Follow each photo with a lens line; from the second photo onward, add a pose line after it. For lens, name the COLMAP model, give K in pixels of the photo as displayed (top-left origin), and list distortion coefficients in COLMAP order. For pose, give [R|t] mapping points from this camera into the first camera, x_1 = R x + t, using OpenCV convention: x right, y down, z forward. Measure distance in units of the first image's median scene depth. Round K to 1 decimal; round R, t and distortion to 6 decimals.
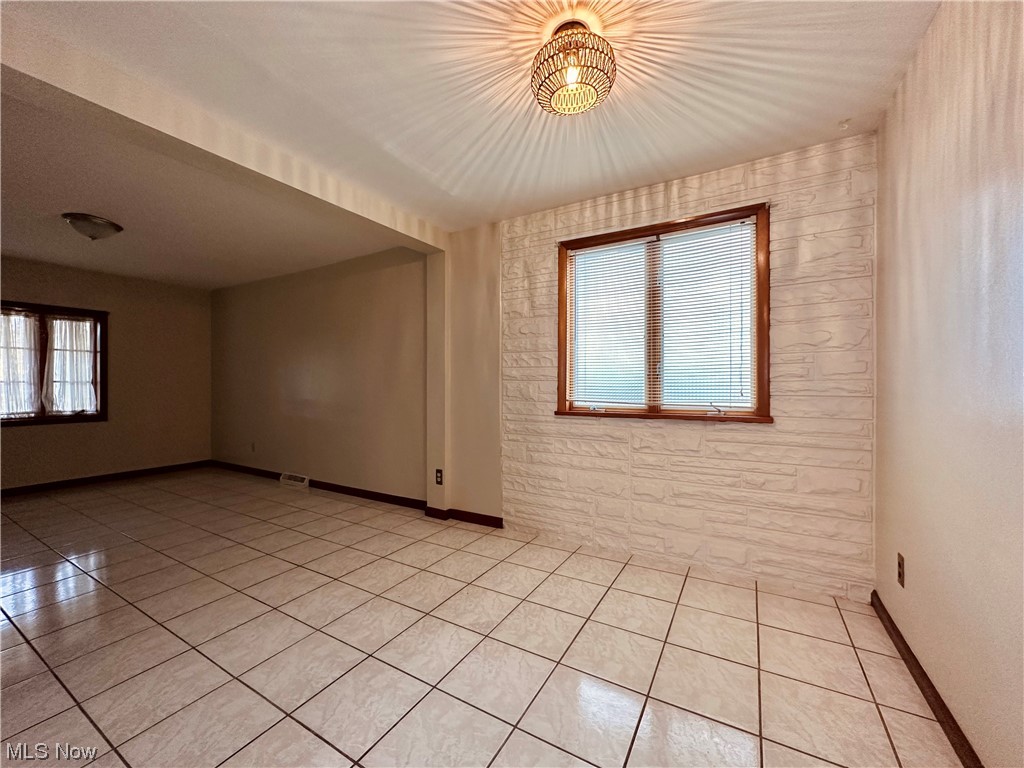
lens RADIAL K [[408.6, 0, 513.0], [0, 408.6, 383.3], [0, 0, 1]] dist [-0.001211, -0.000145]
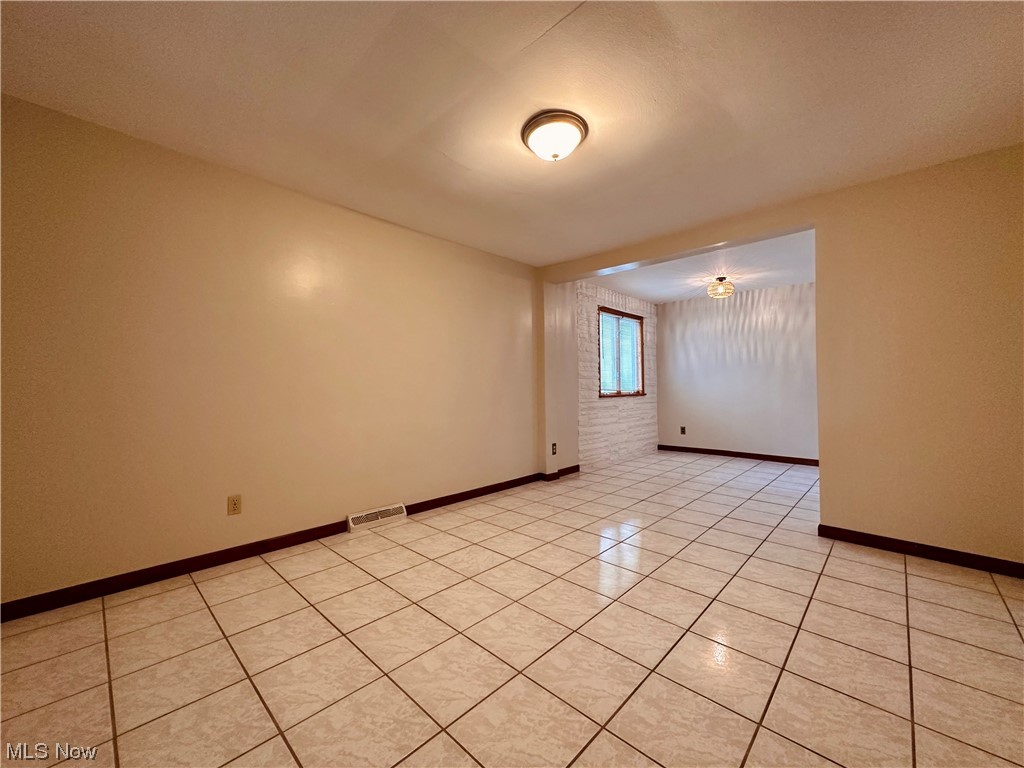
lens RADIAL K [[408.6, 0, 533.4], [0, 408.6, 378.9], [0, 0, 1]] dist [-0.001211, -0.000145]
pose [[0.196021, 0.018928, 0.980417, -1.843216], [0.004037, 0.999790, -0.020109, 0.029905], [-0.980591, 0.007900, 0.195904, 0.971501]]
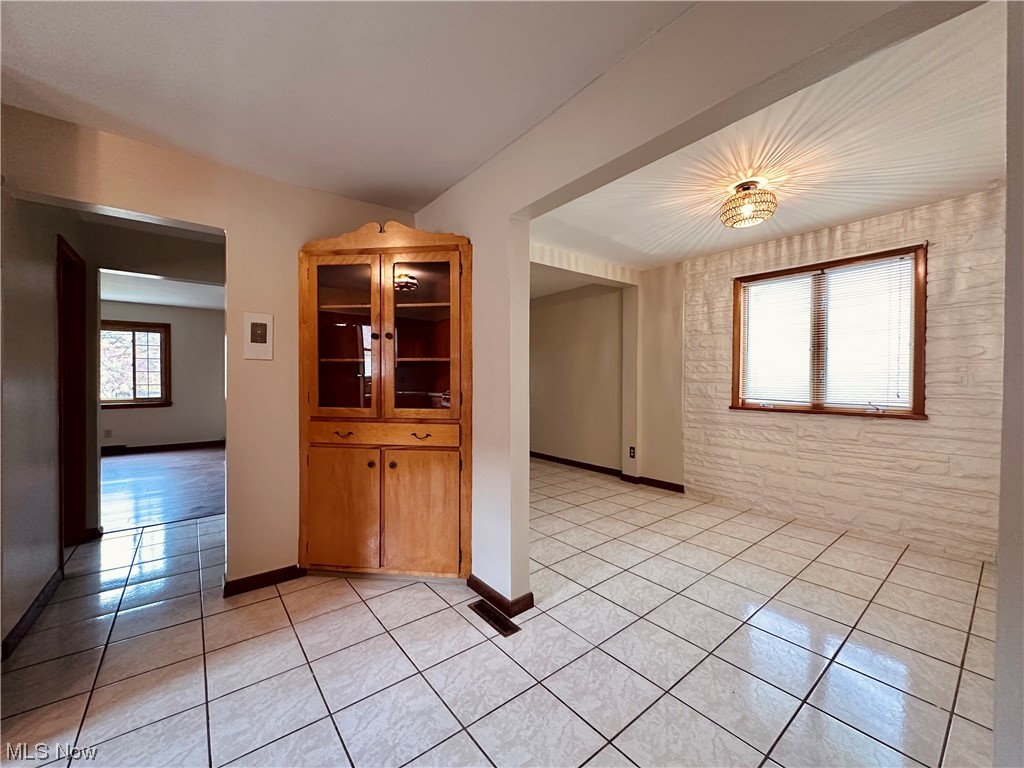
lens RADIAL K [[408.6, 0, 511.9], [0, 408.6, 382.8], [0, 0, 1]] dist [-0.001211, -0.000145]
pose [[0.932210, 0.008691, -0.361813, -0.077975], [-0.005073, 0.999927, 0.010950, -0.018432], [0.361882, -0.008372, 0.932186, -0.498305]]
